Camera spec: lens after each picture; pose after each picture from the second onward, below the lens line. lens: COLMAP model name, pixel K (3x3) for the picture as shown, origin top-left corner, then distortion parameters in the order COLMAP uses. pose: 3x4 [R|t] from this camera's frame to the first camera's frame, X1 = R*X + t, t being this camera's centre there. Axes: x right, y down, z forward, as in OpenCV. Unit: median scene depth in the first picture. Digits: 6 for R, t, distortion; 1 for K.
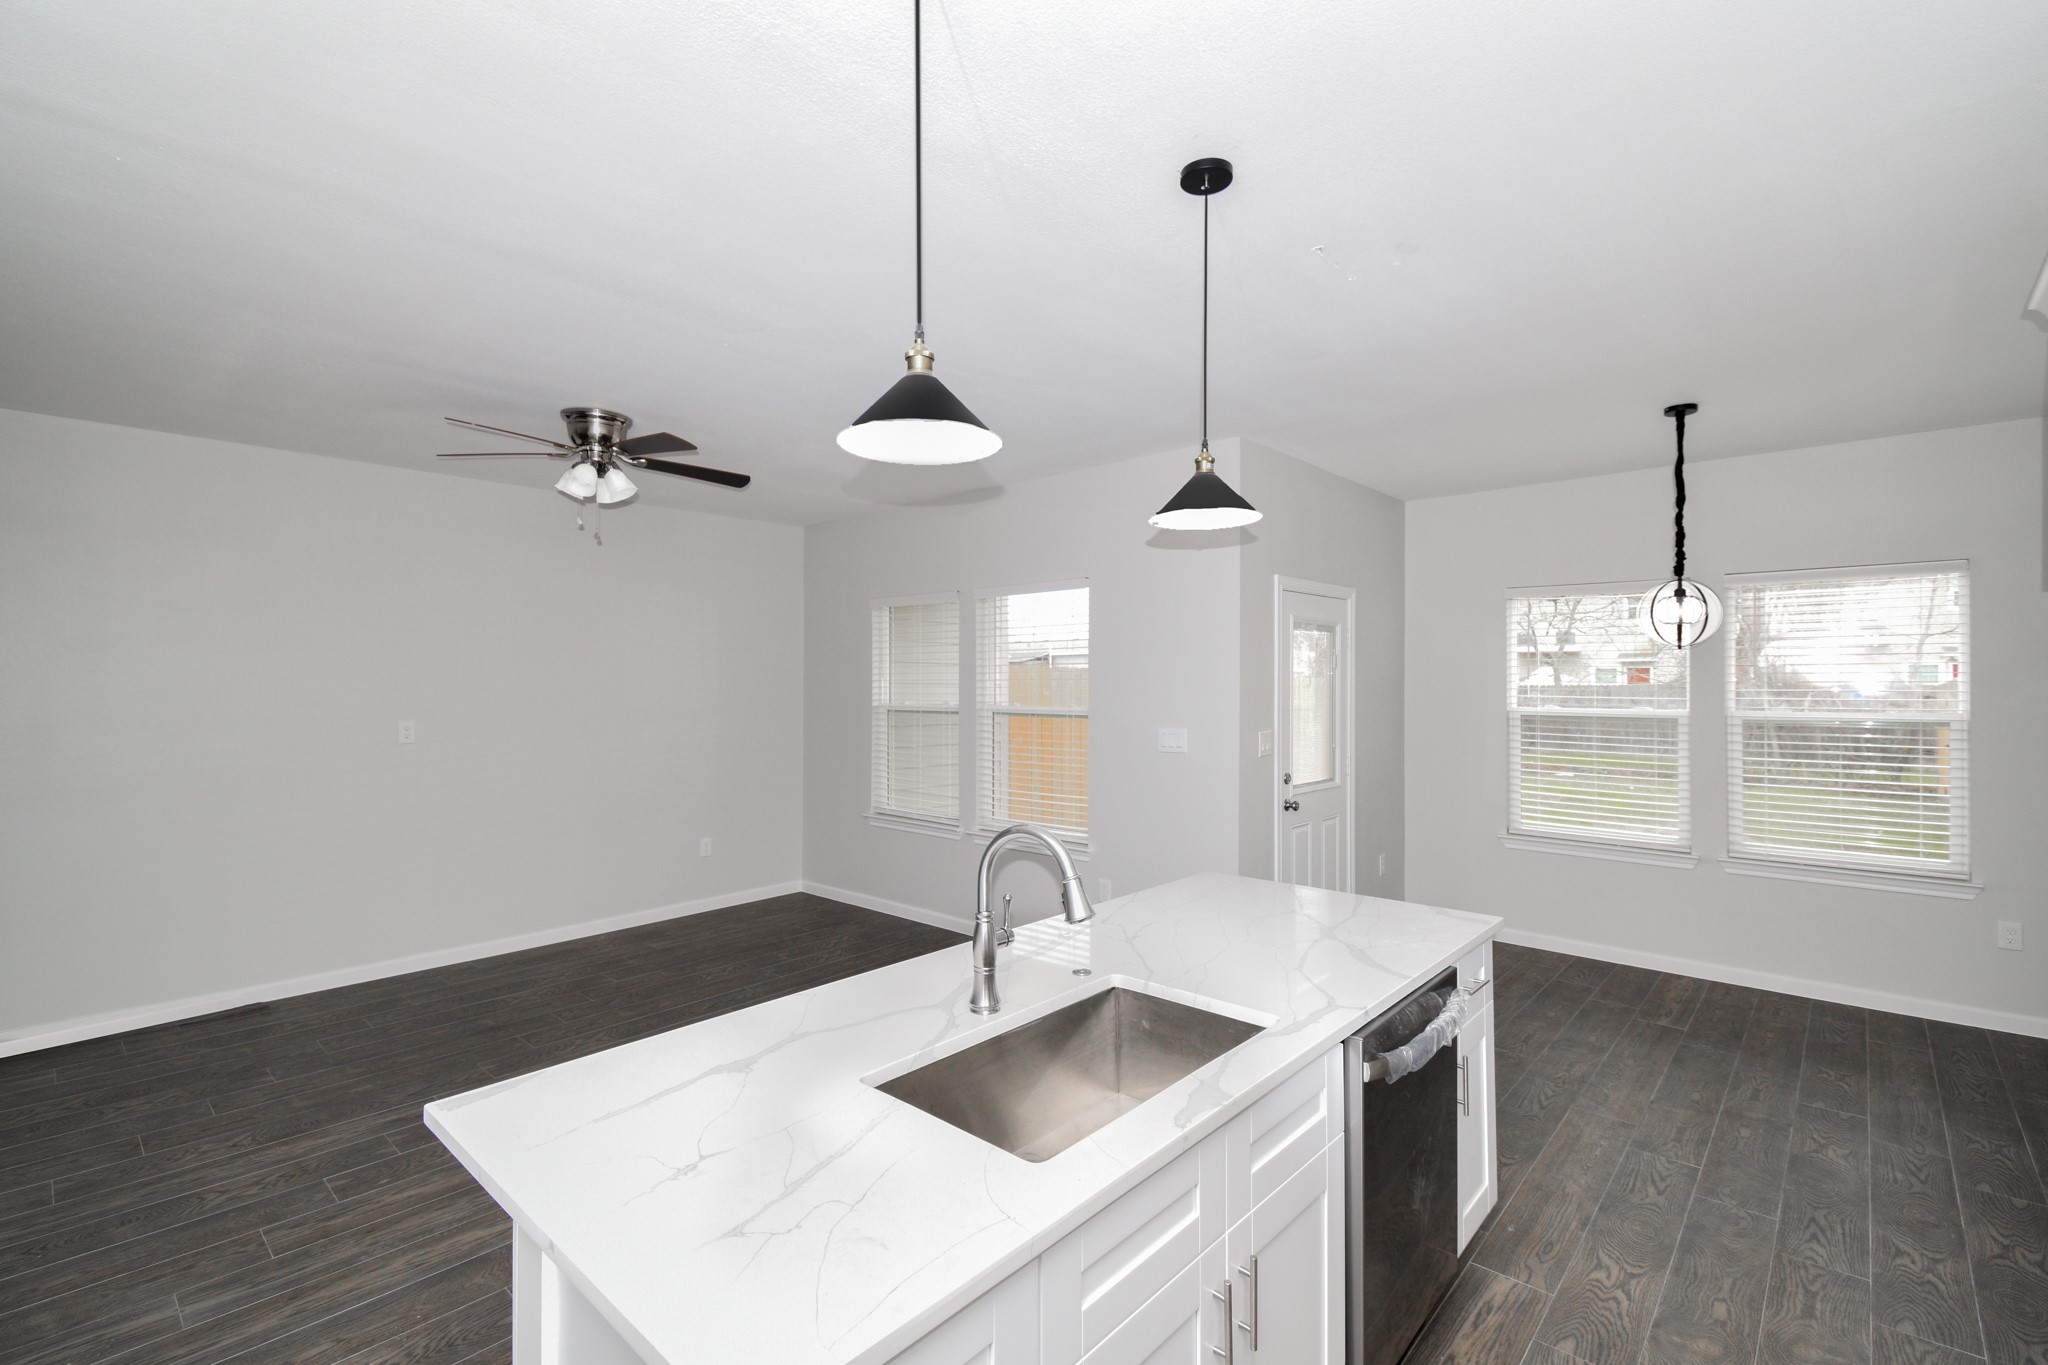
lens RADIAL K [[910.1, 0, 1015.7], [0, 910.1, 667.3], [0, 0, 1]] dist [0.025630, -0.012368]
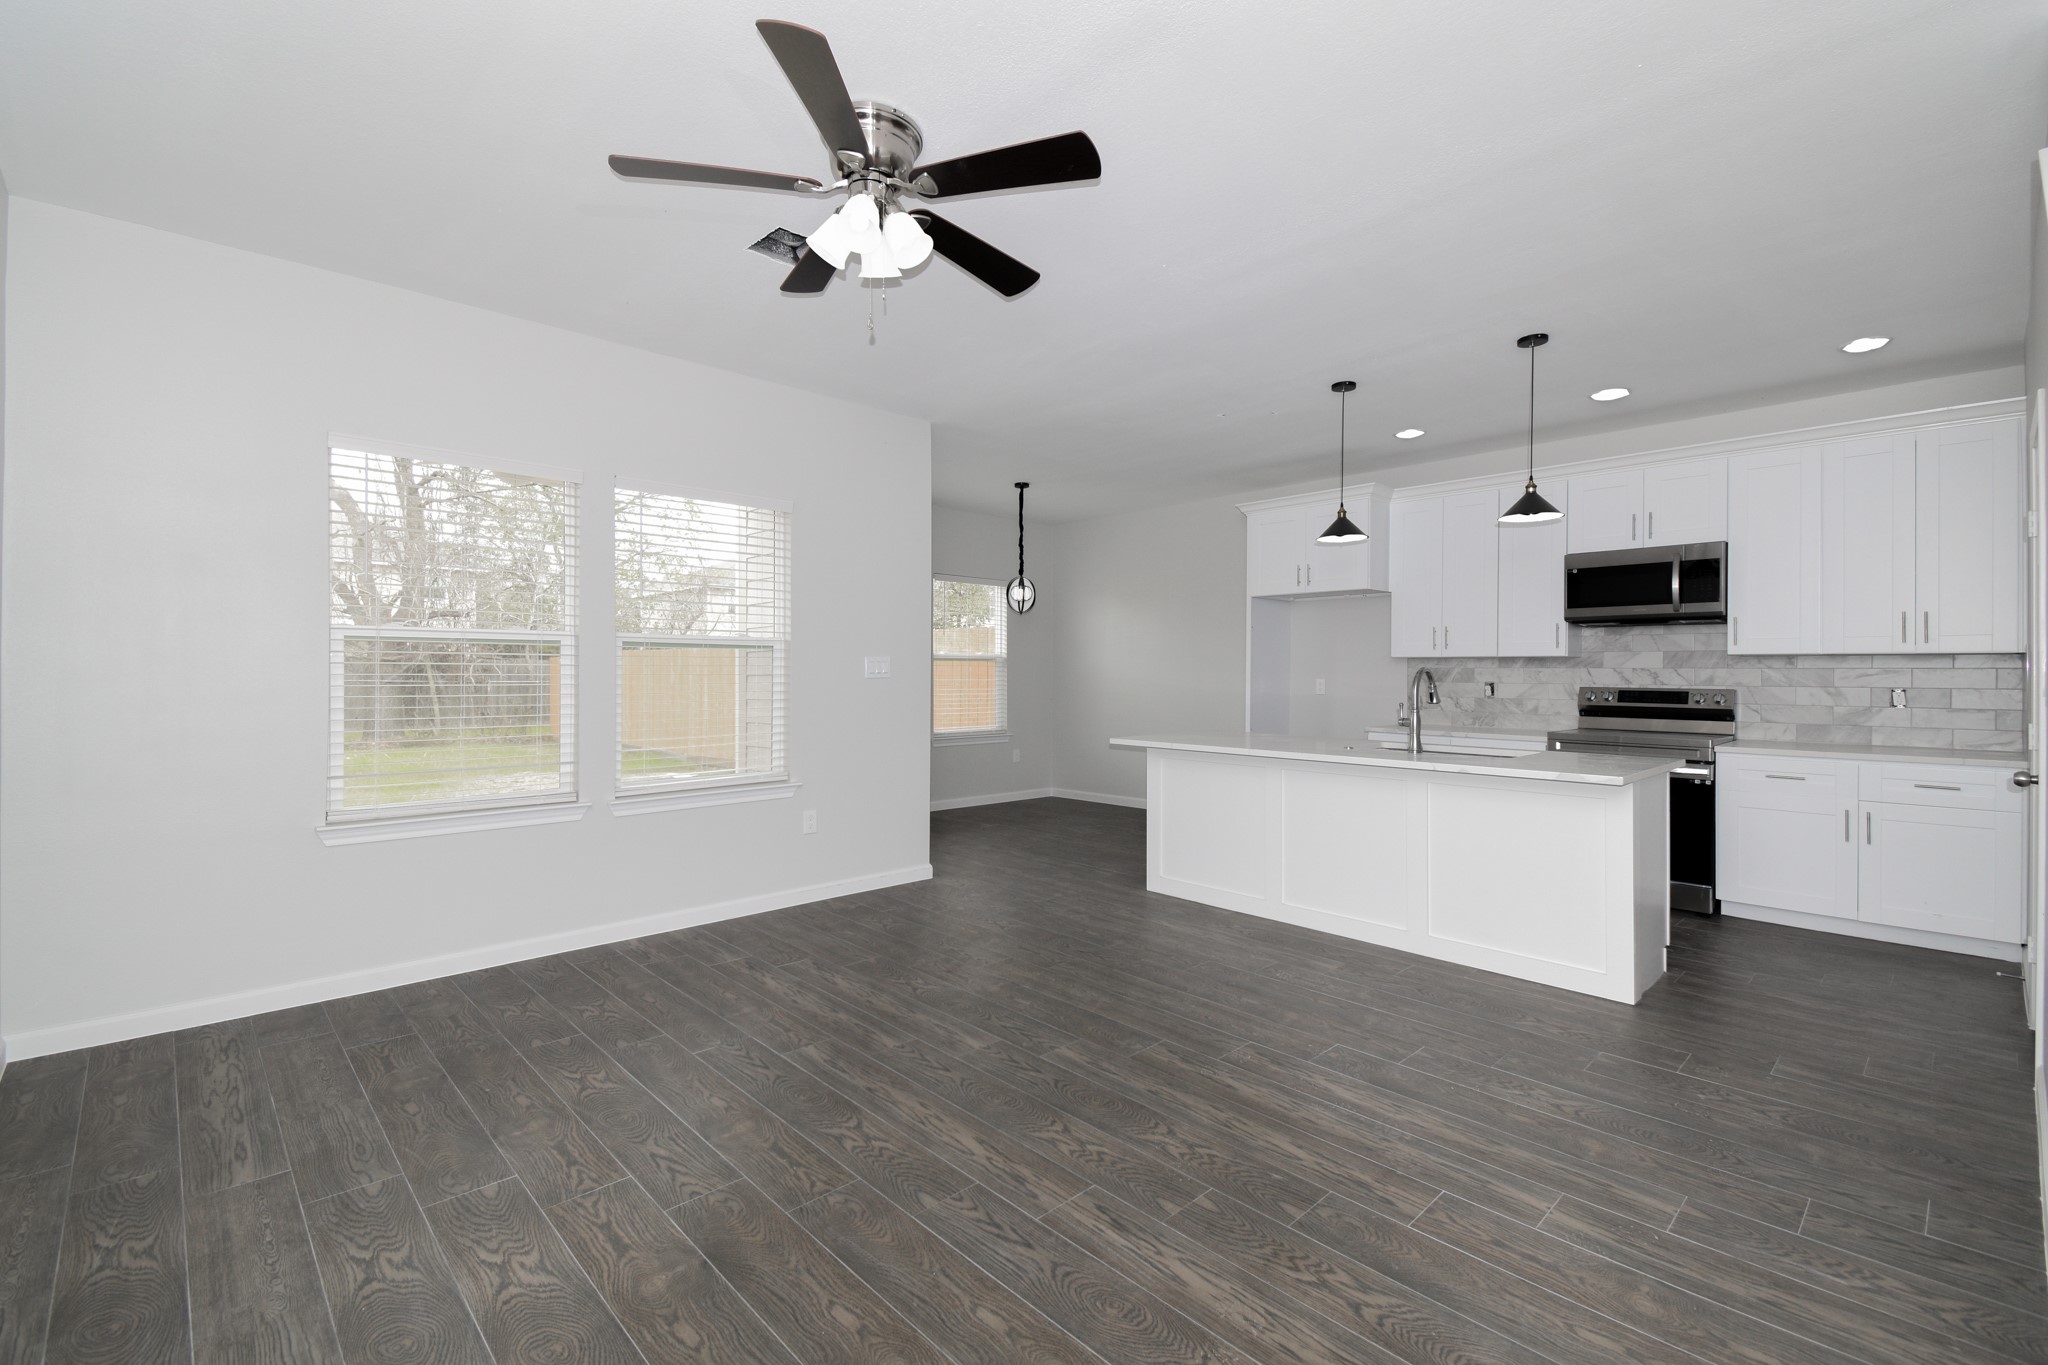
lens RADIAL K [[891.3, 0, 1024.0], [0, 891.3, 682.5], [0, 0, 1]] dist [0.051424, -0.026945]
pose [[0.072642, -0.018085, 0.997194, -1.049158], [-0.015235, 0.999699, 0.019240, 0.082258], [-0.997242, -0.016590, 0.072345, 0.829366]]
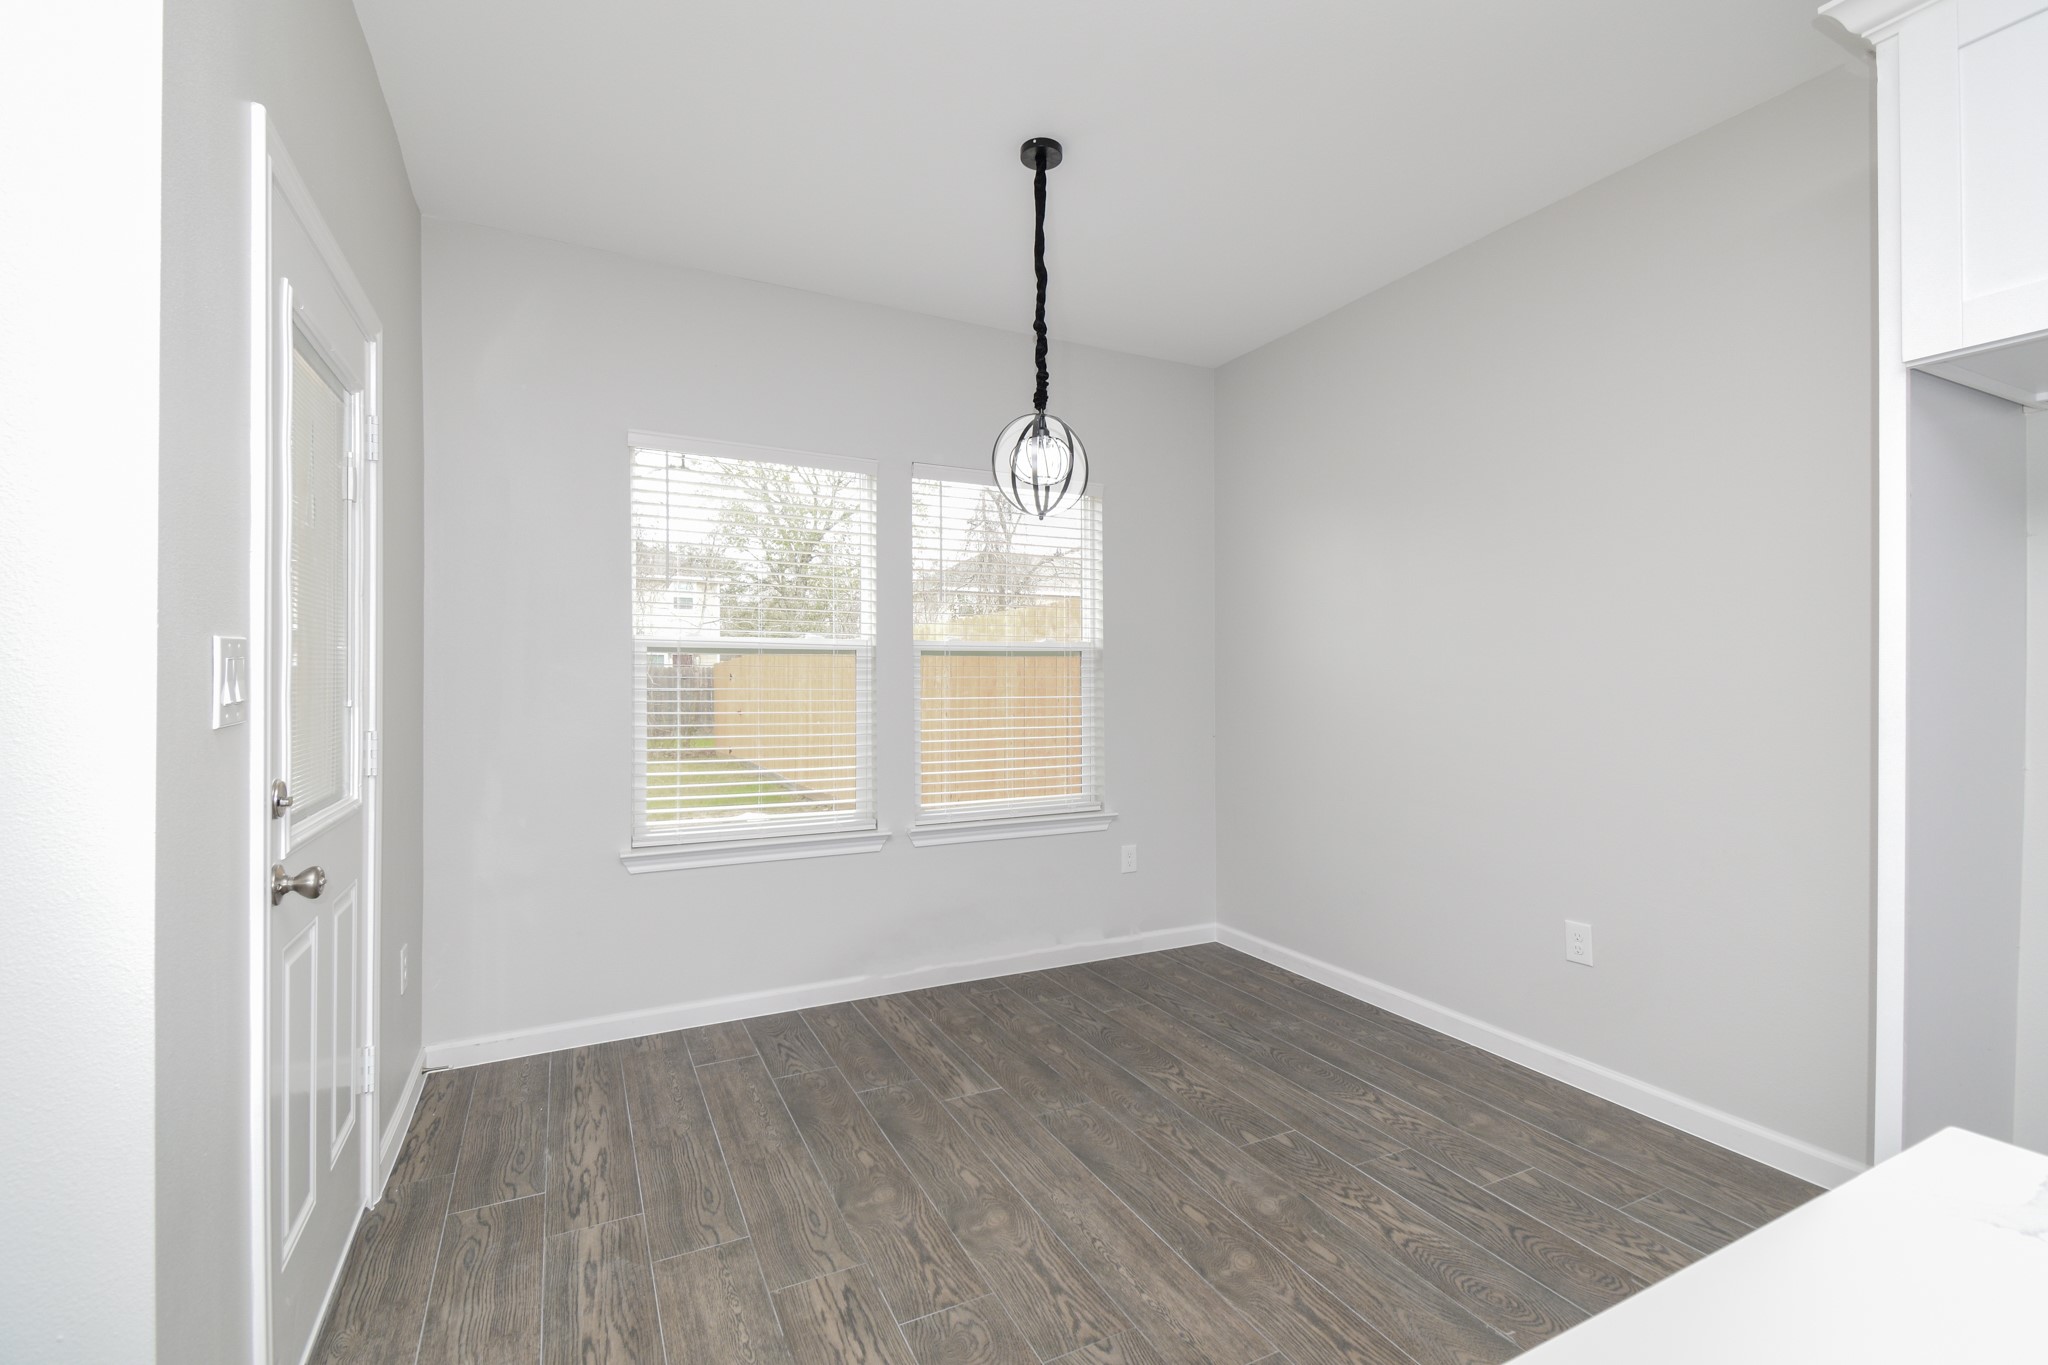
lens RADIAL K [[894.9, 0, 1024.0], [0, 894.9, 682.5], [0, 0, 1]] dist [0.000105, -0.000201]
pose [[0.336032, -0.005086, 0.941837, 0.111280], [-0.017597, 0.999777, 0.011678, 0.085213], [-0.941686, -0.020497, 0.335867, 0.762708]]
